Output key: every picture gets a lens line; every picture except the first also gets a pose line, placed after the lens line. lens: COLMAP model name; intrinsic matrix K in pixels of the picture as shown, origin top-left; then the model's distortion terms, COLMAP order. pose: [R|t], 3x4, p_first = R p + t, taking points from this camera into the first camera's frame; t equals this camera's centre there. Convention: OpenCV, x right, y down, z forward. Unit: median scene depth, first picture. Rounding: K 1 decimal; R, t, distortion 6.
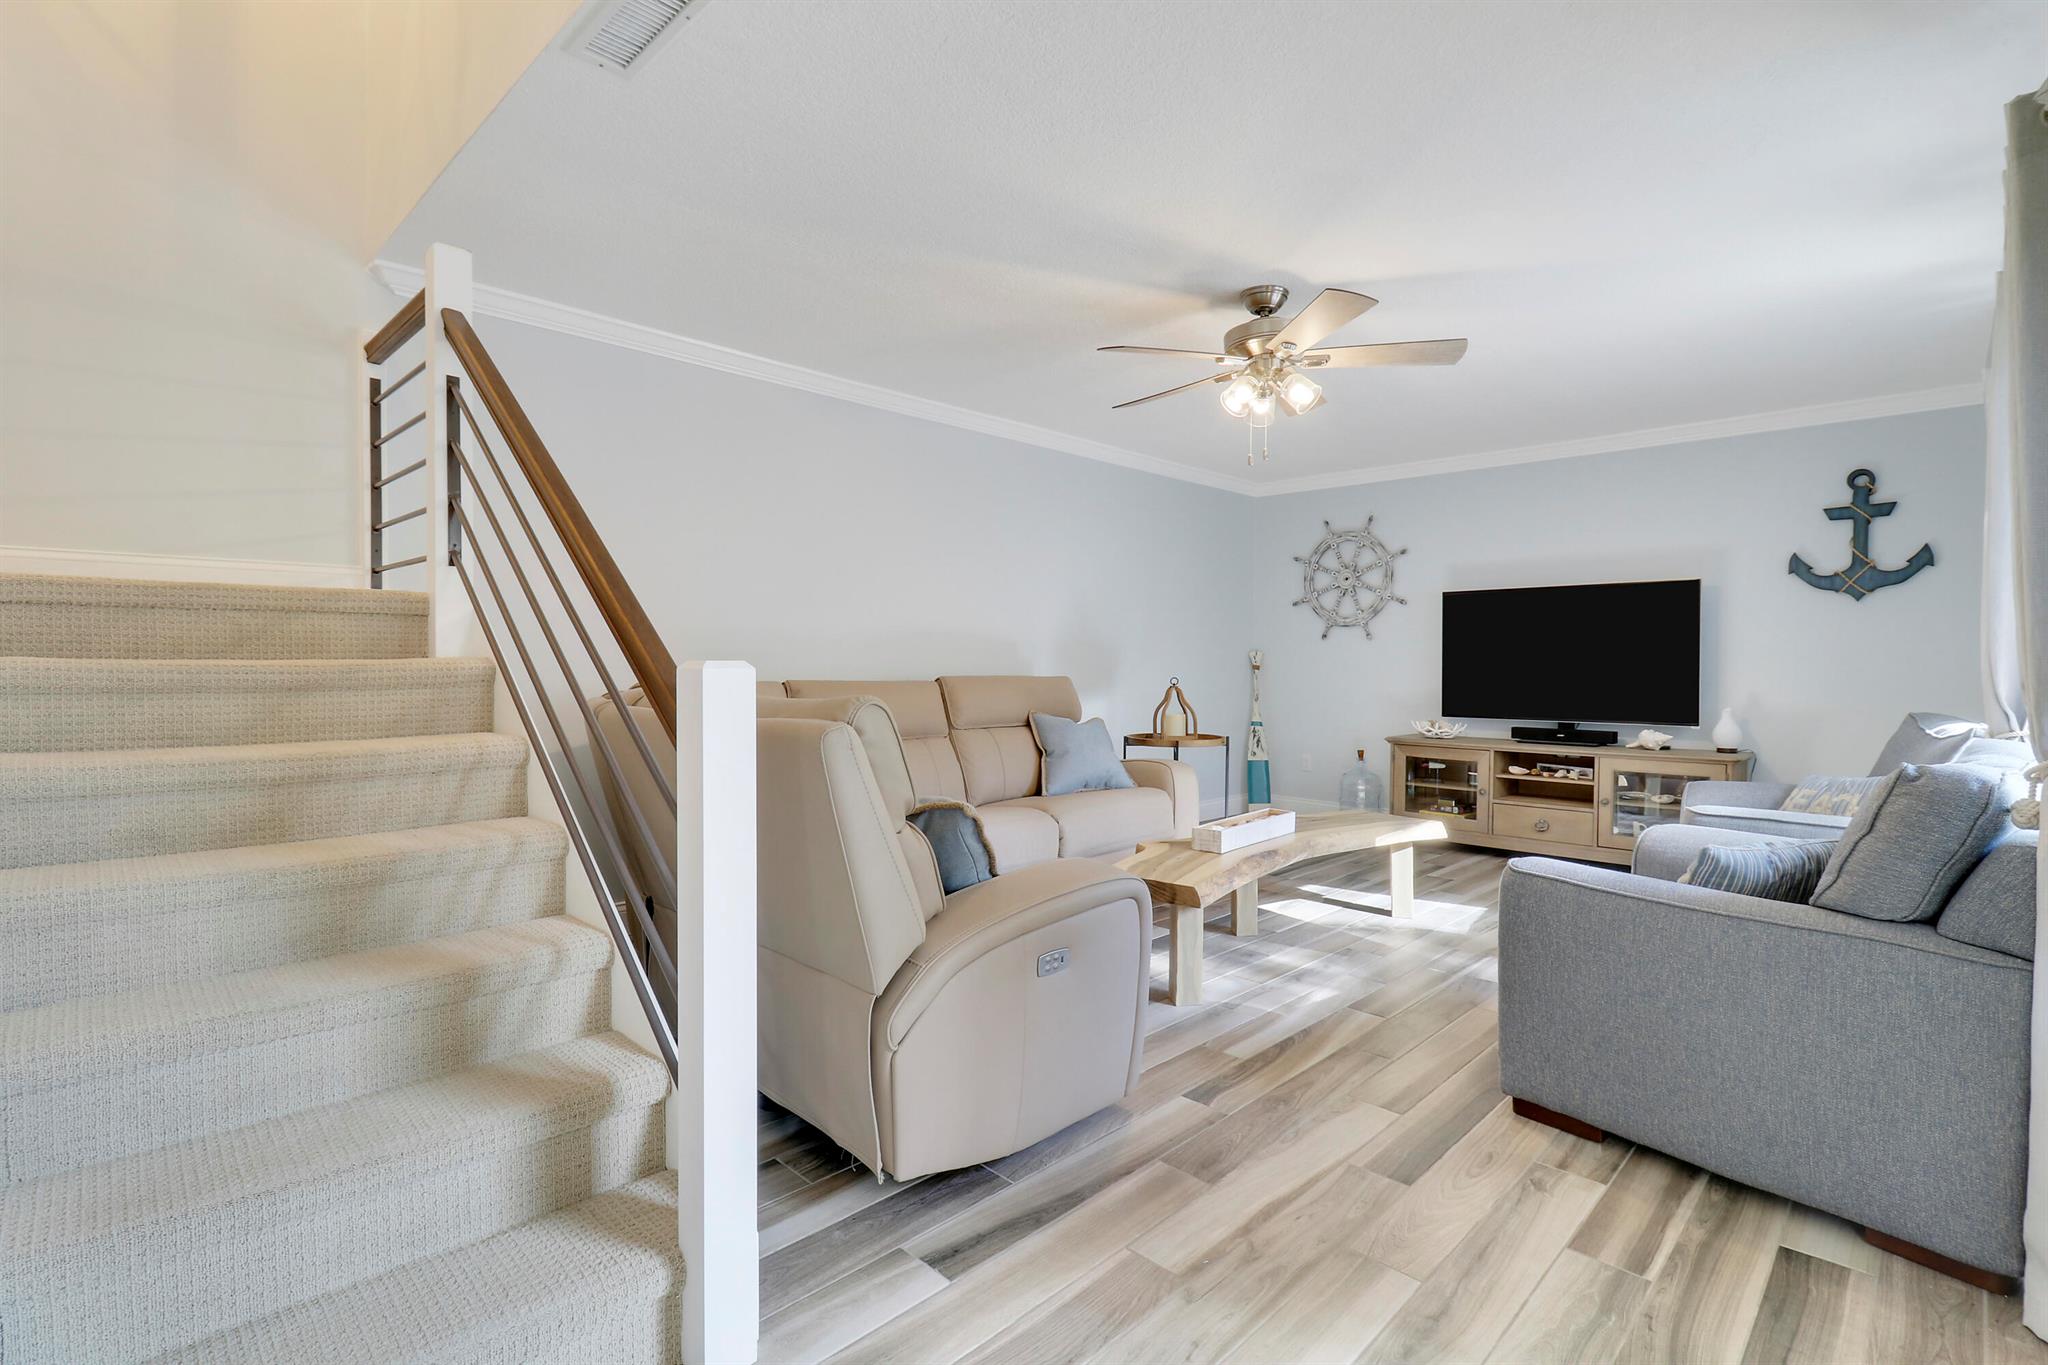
lens RADIAL K [[943.6, 0, 1014.6], [0, 943.6, 657.1], [0, 0, 1]] dist [0.003283, -0.014383]
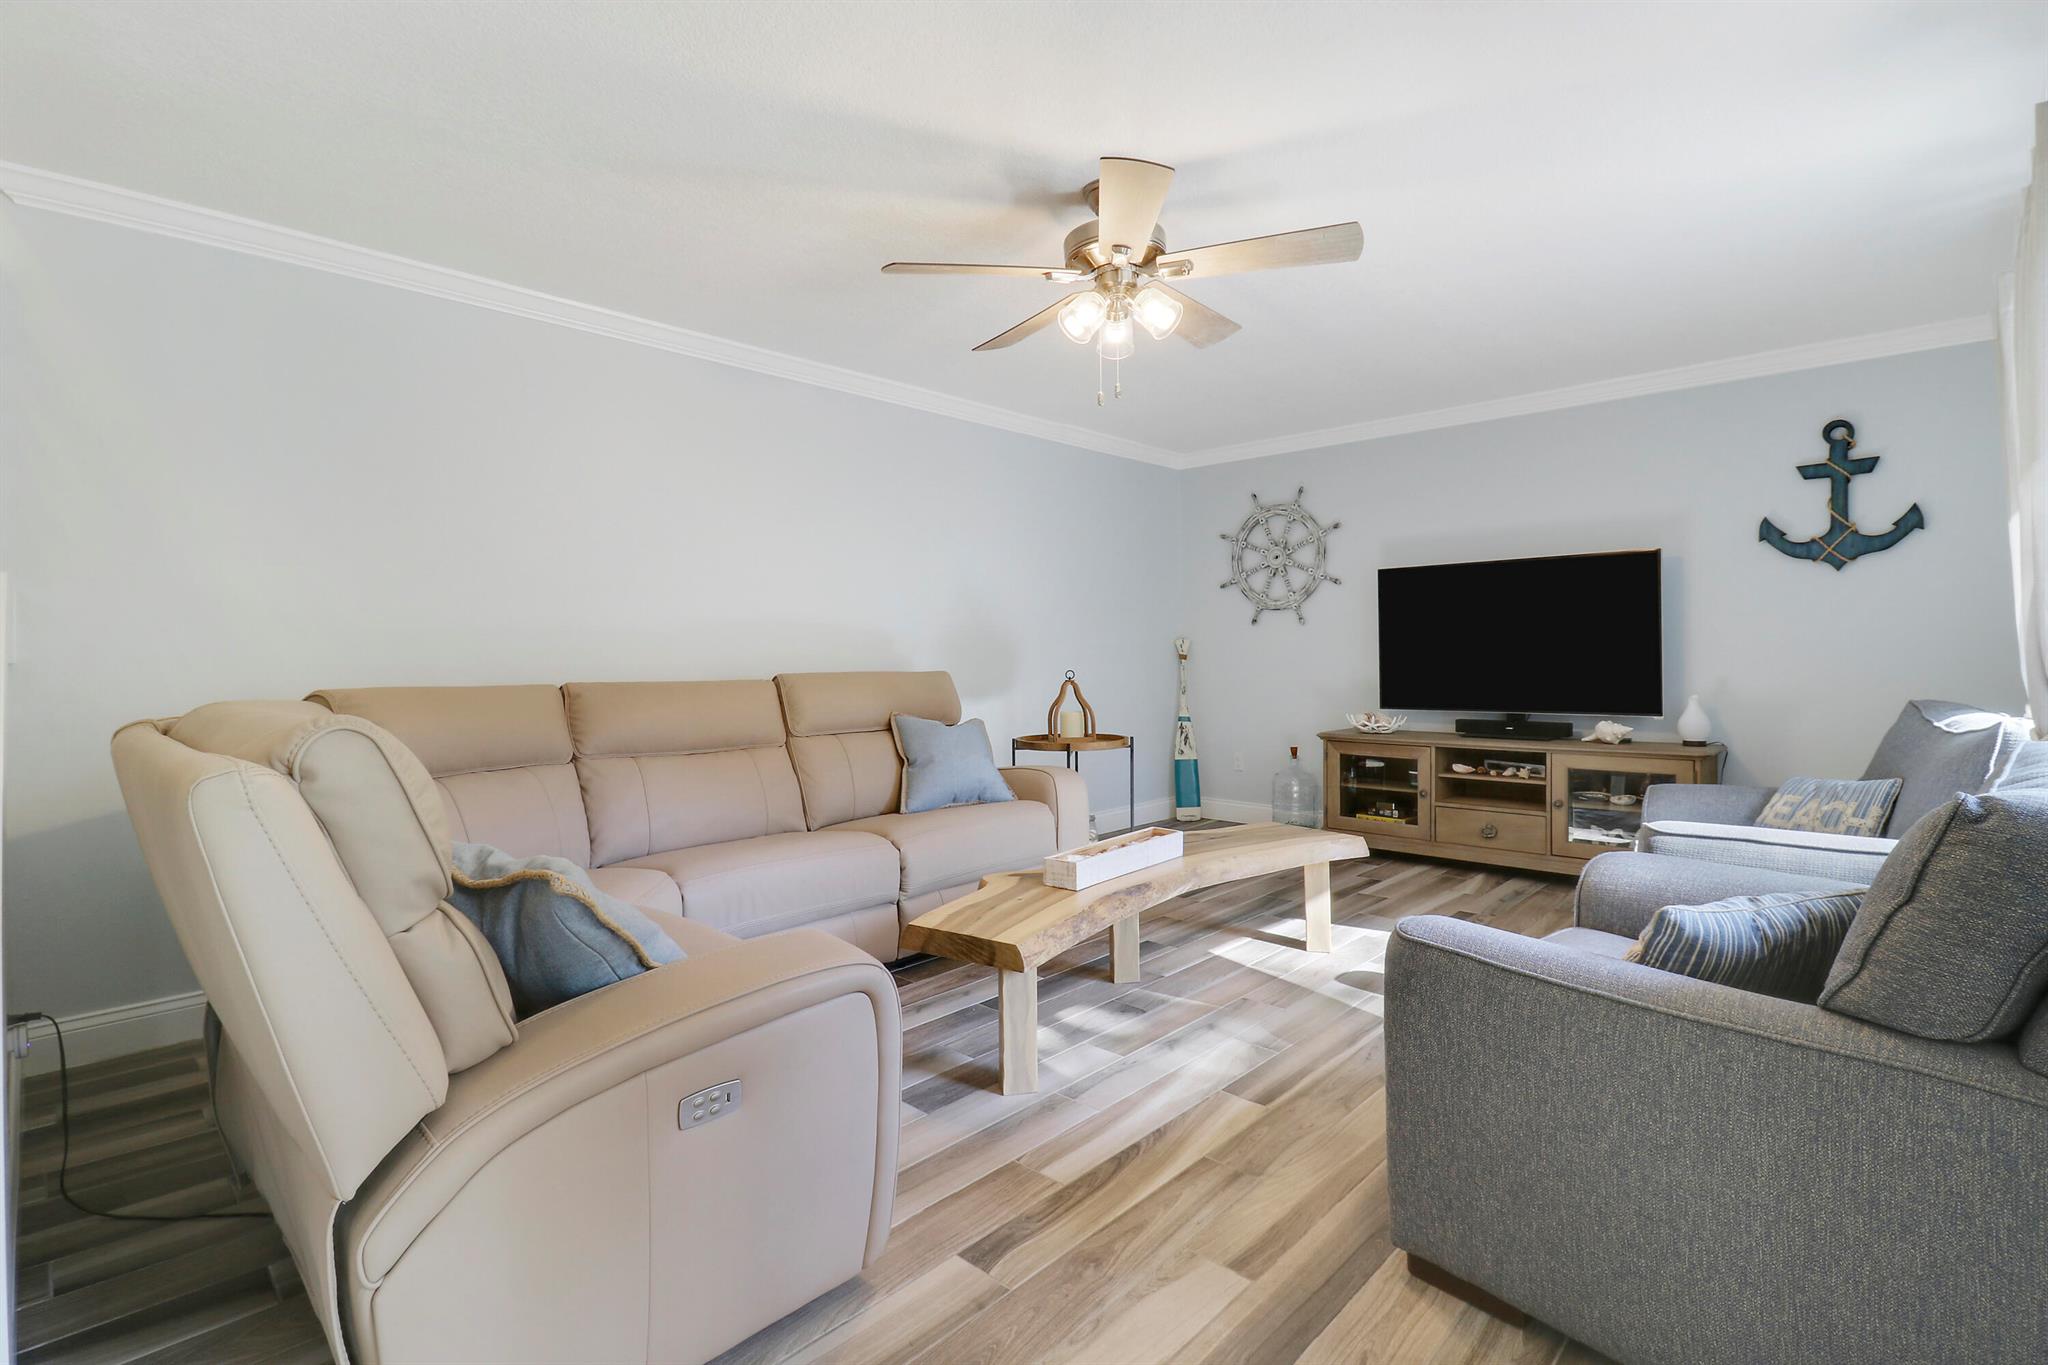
lens RADIAL K [[928.8, 0, 1028.0], [0, 928.8, 645.3], [0, 0, 1]] dist [0.000622, -0.011267]
pose [[0.999564, -0.016318, 0.024598, 0.142606], [0.016429, 0.999856, -0.004320, 0.001843], [-0.024524, 0.004723, 0.999688, 0.185195]]
